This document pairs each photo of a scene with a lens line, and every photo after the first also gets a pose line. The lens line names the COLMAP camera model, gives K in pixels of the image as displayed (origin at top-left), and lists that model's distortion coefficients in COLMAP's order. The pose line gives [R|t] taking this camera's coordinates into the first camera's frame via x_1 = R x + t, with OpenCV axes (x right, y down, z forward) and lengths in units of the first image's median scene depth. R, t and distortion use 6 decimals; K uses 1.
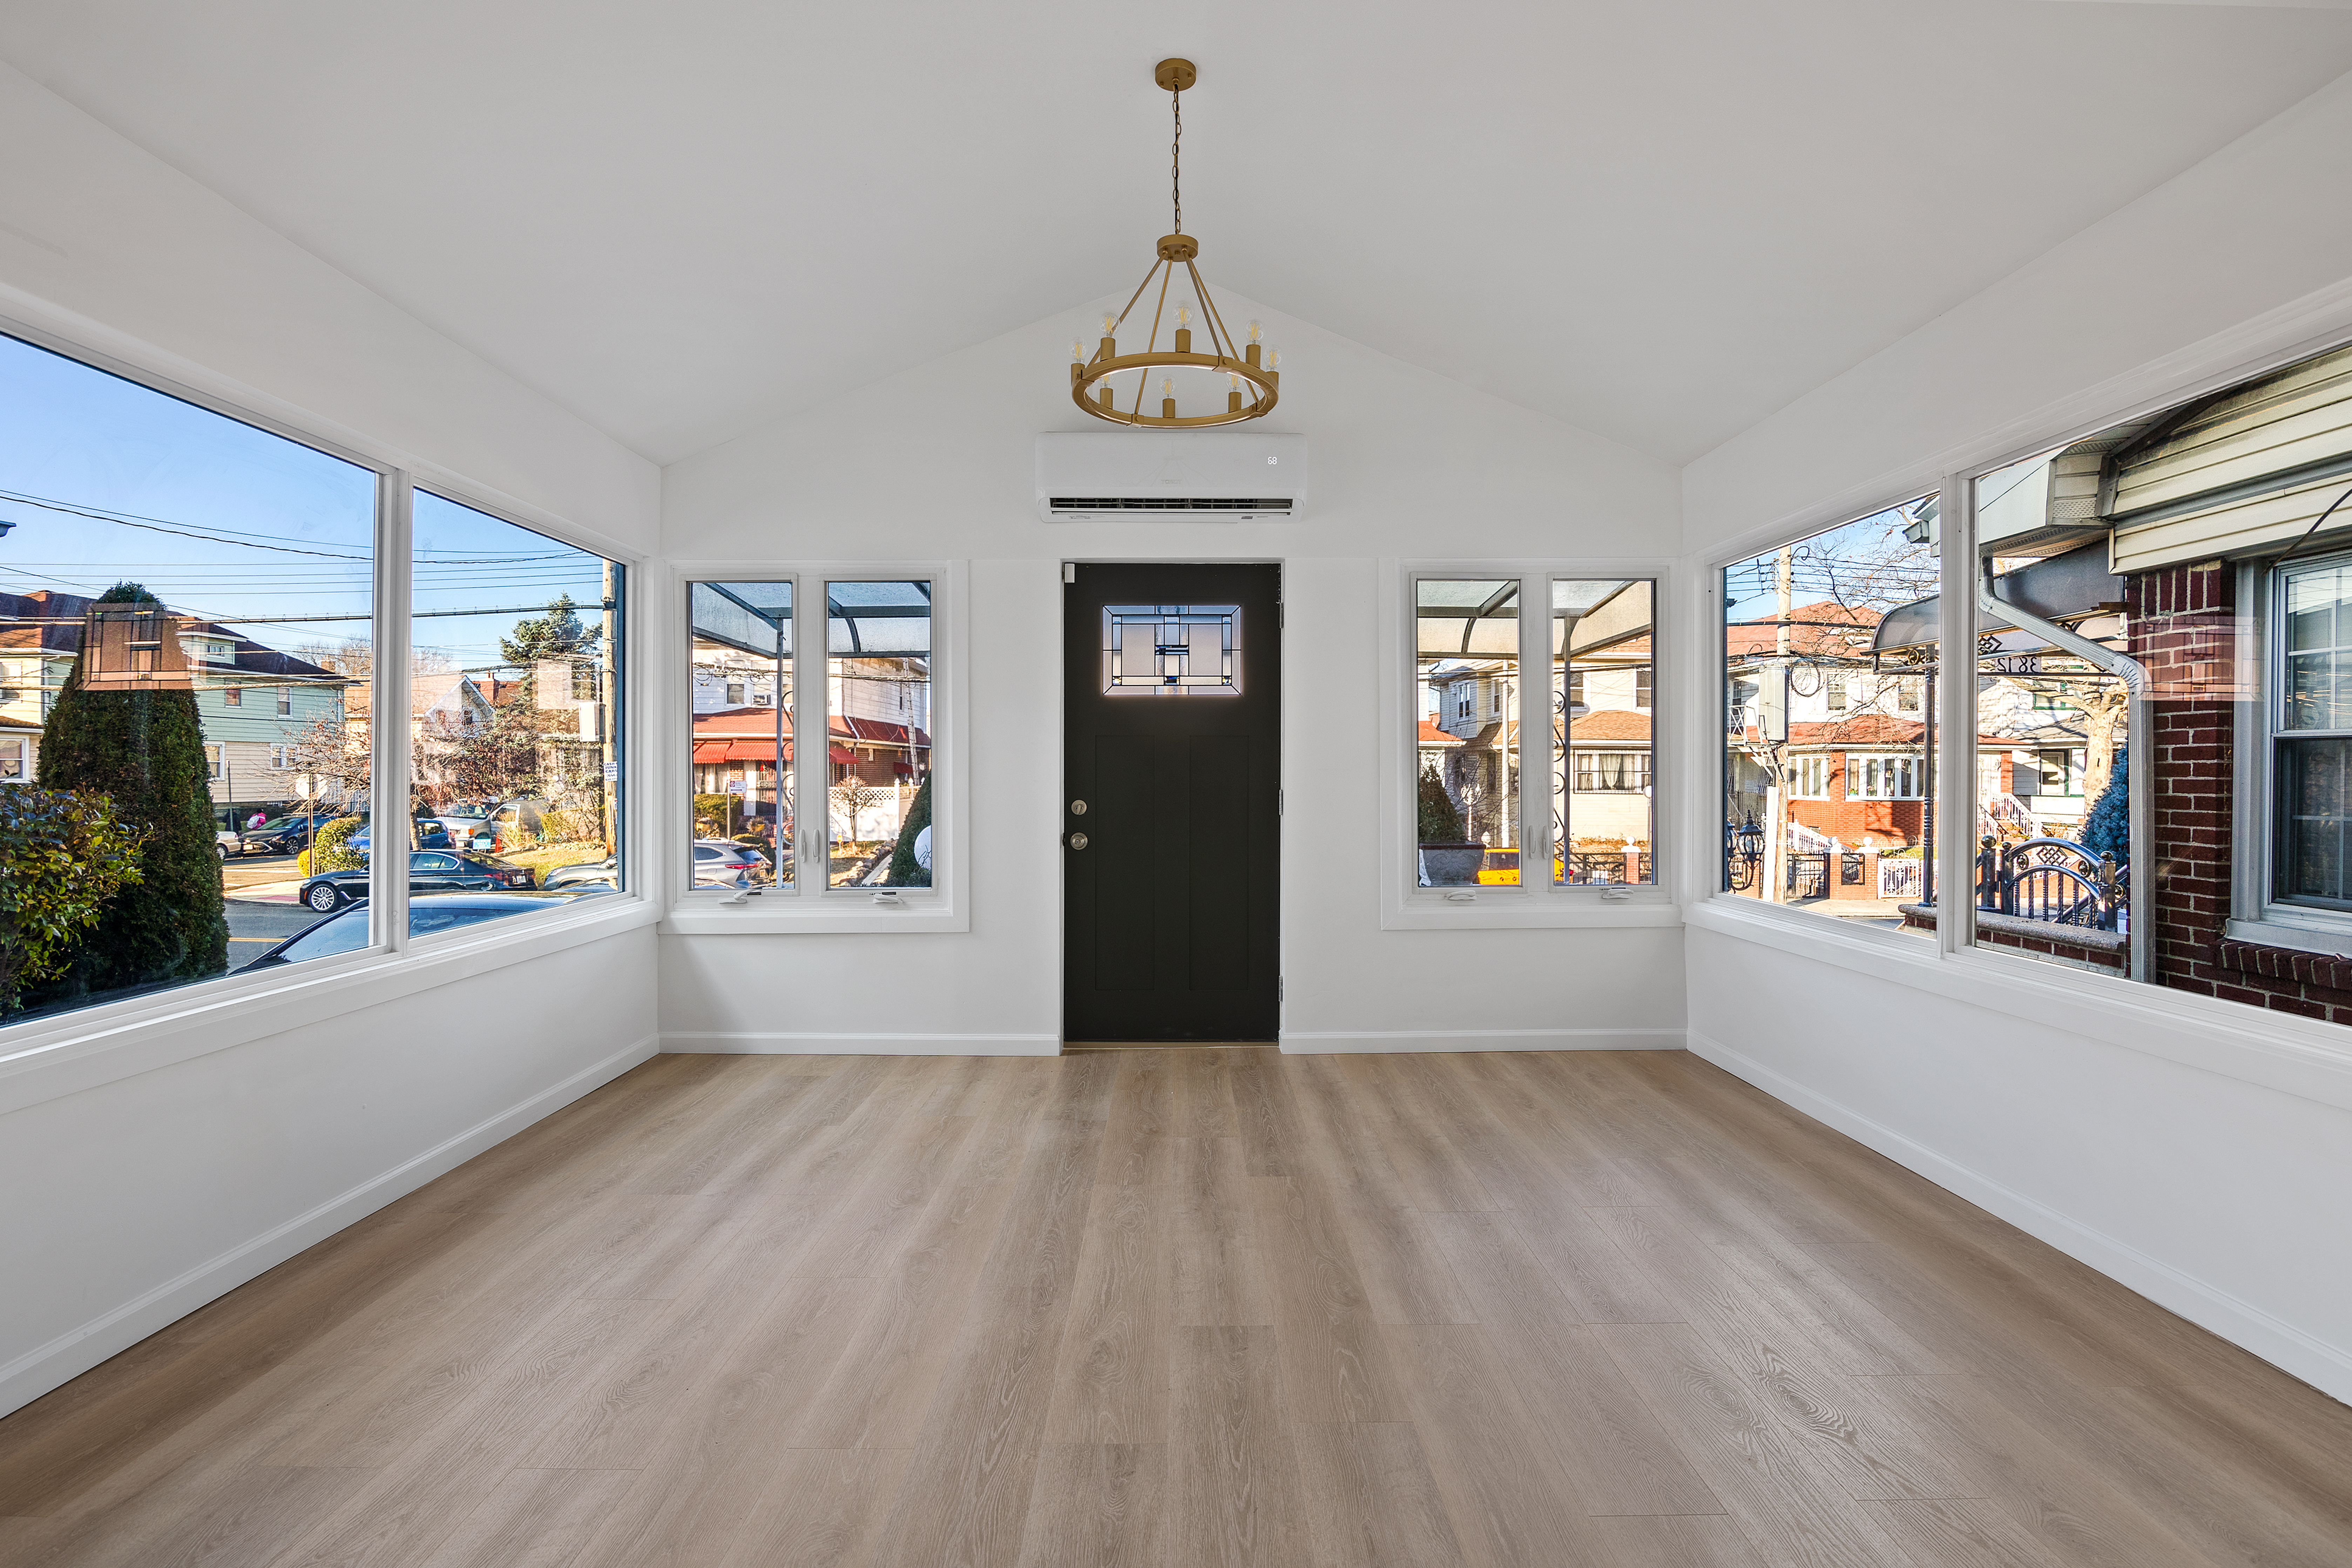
lens RADIAL K [[1101.6, 0, 1170.7], [0, 1101.6, 781.1], [0, 0, 1]] dist [-0.002921, -0.000238]
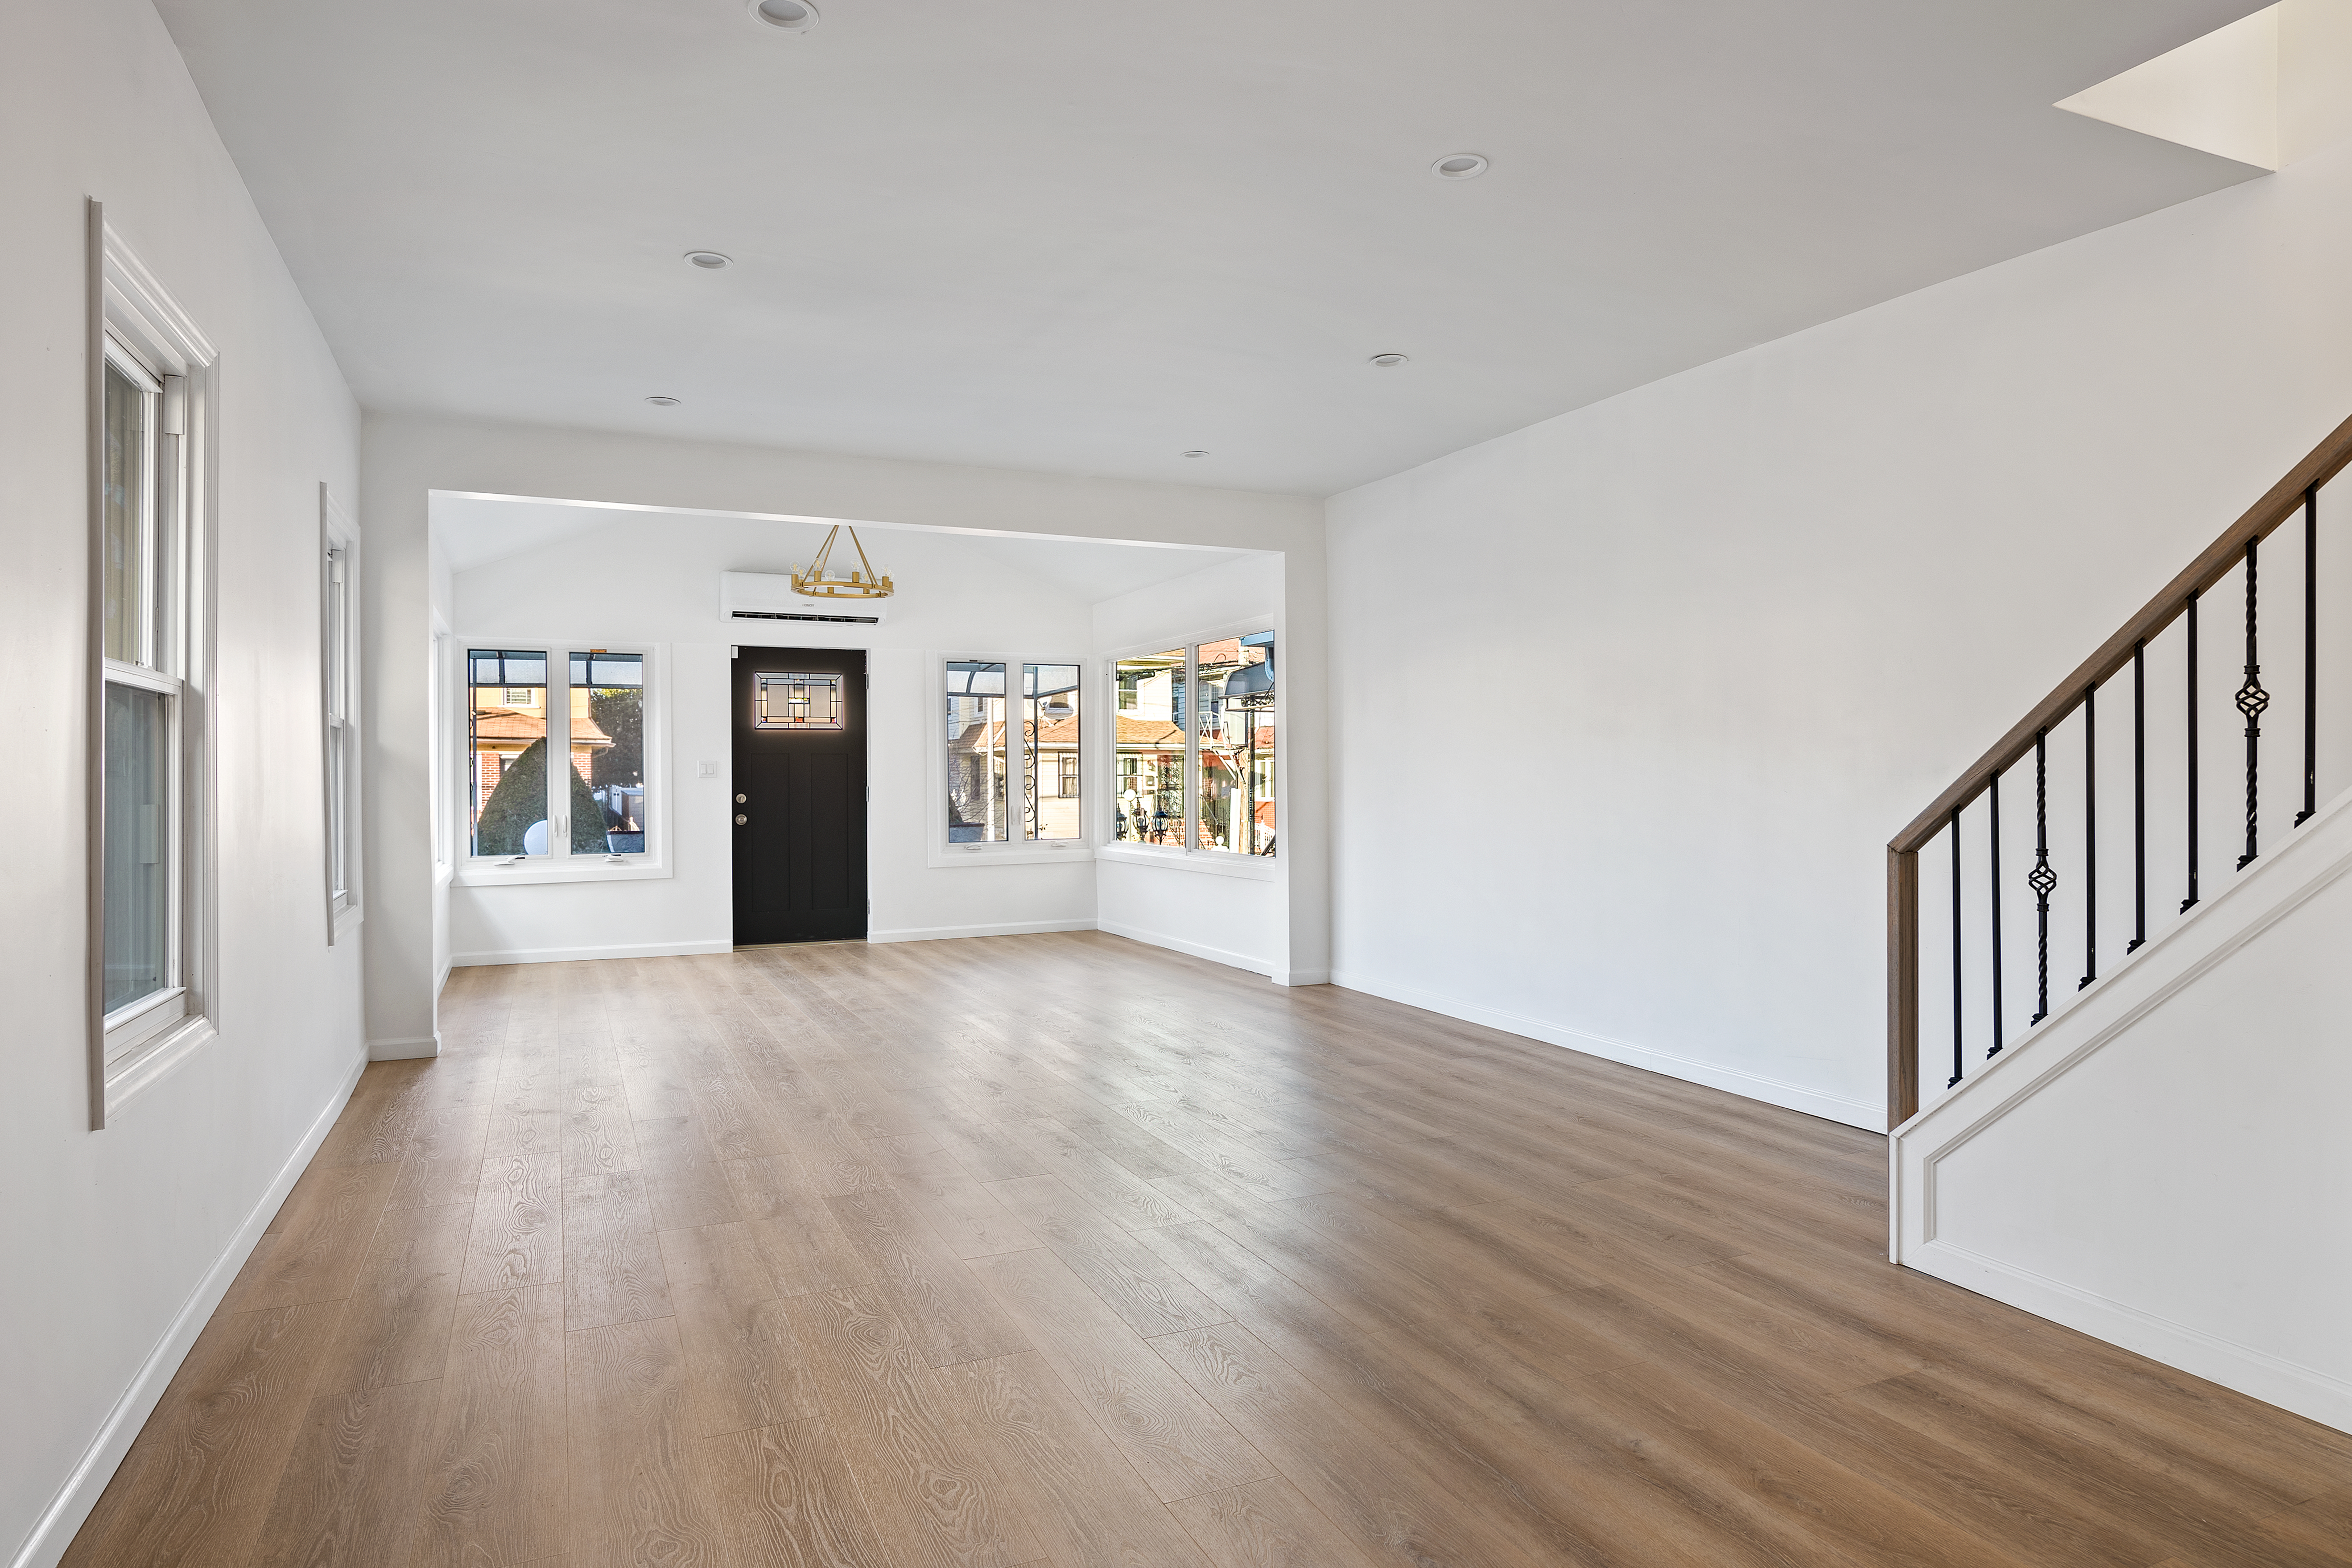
lens RADIAL K [[1358.9, 0, 1174.0], [0, 1358.9, 780.1], [0, 0, 1]] dist [0.000207, 0.000119]
pose [[0.908693, -0.009479, 0.417358, -0.335278], [0.012581, 0.999910, -0.004682, 0.014743], [-0.417276, 0.009505, 0.908730, -1.056167]]
